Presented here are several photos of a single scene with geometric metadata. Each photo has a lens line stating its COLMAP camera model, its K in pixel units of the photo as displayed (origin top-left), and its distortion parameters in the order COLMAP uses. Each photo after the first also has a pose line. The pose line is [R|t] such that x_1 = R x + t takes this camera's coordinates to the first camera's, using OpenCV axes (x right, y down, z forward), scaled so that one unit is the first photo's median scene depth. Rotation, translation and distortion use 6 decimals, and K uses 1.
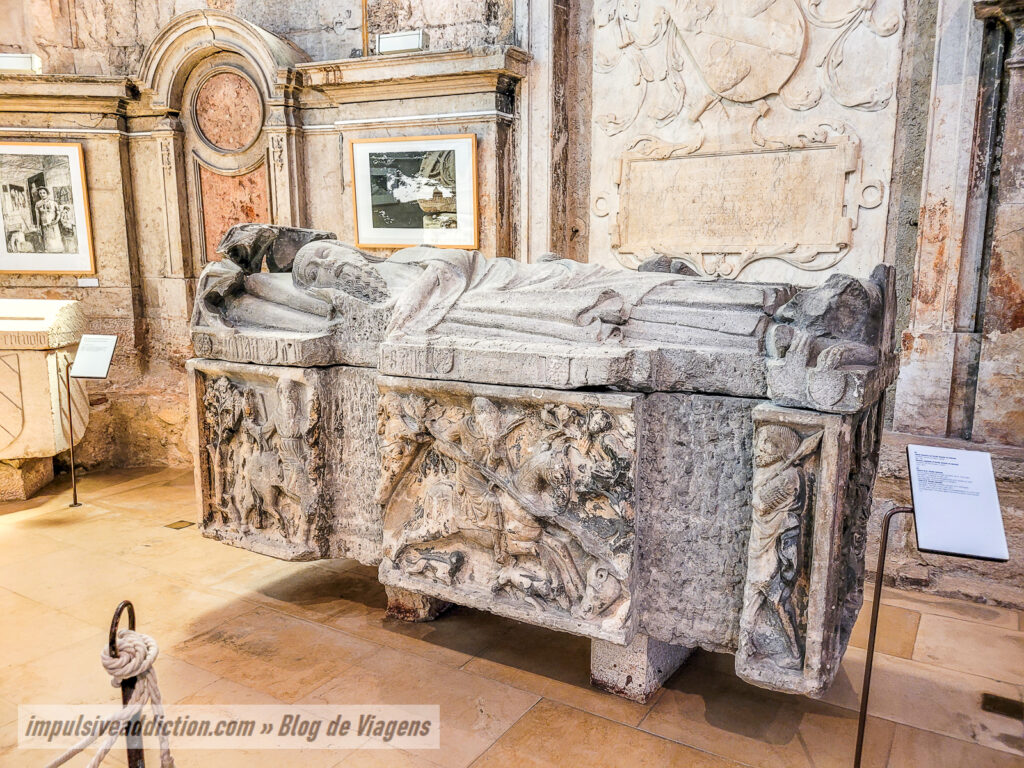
lens RADIAL K [[772.9, 0, 531.0], [0, 772.9, 401.7], [0, 0, 1]] dist [0.050995, -0.047889]
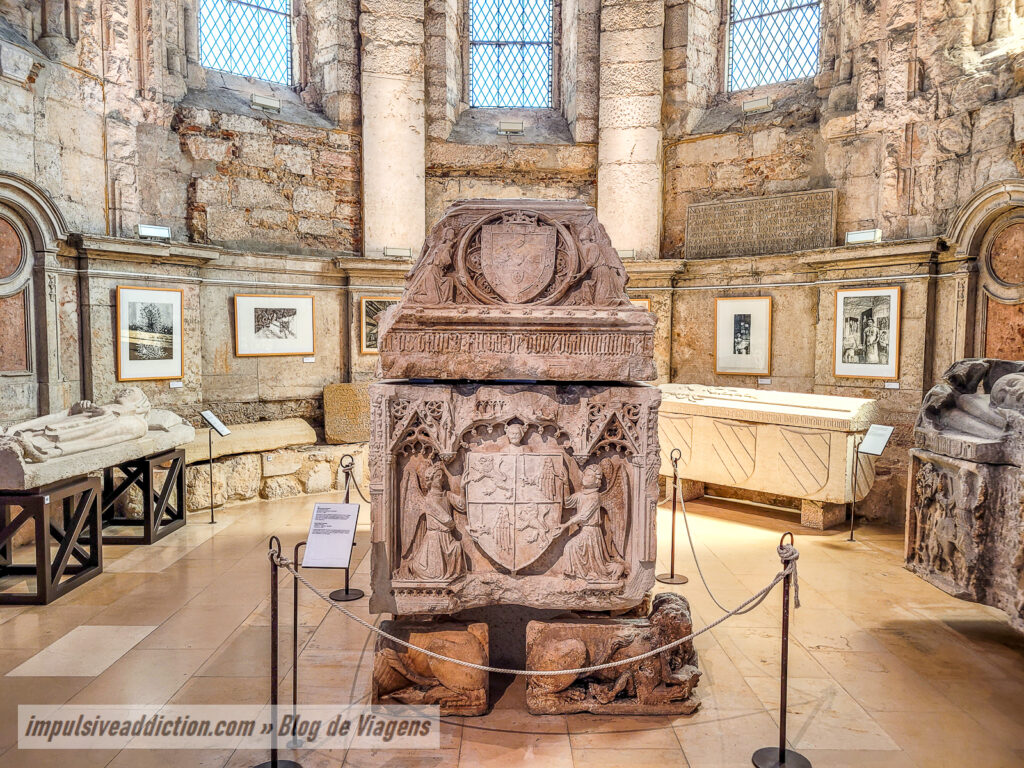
lens RADIAL K [[772.9, 0, 515.6], [0, 772.9, 386.6], [0, 0, 1]] dist [0.050995, -0.047889]
pose [[0.517712, 0.049654, -0.854113, 0.443970], [-0.157009, 0.986874, -0.037797, 0.005192], [0.841025, 0.153671, 0.518712, -0.442156]]
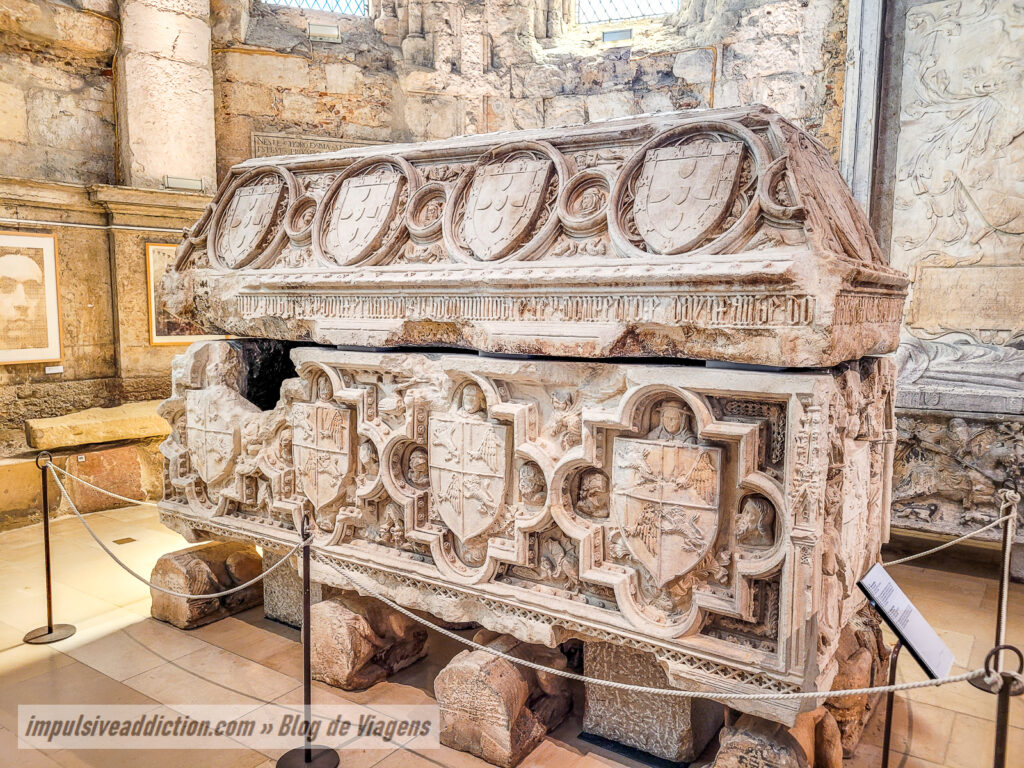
lens RADIAL K [[772.9, 0, 518.7], [0, 772.9, 389.9], [0, 0, 1]] dist [0.050995, -0.047889]
pose [[0.998249, 0.010060, -0.058289, -0.822623], [-0.013940, 0.997686, -0.066548, 0.053098], [0.057485, 0.067244, 0.996079, -0.773661]]
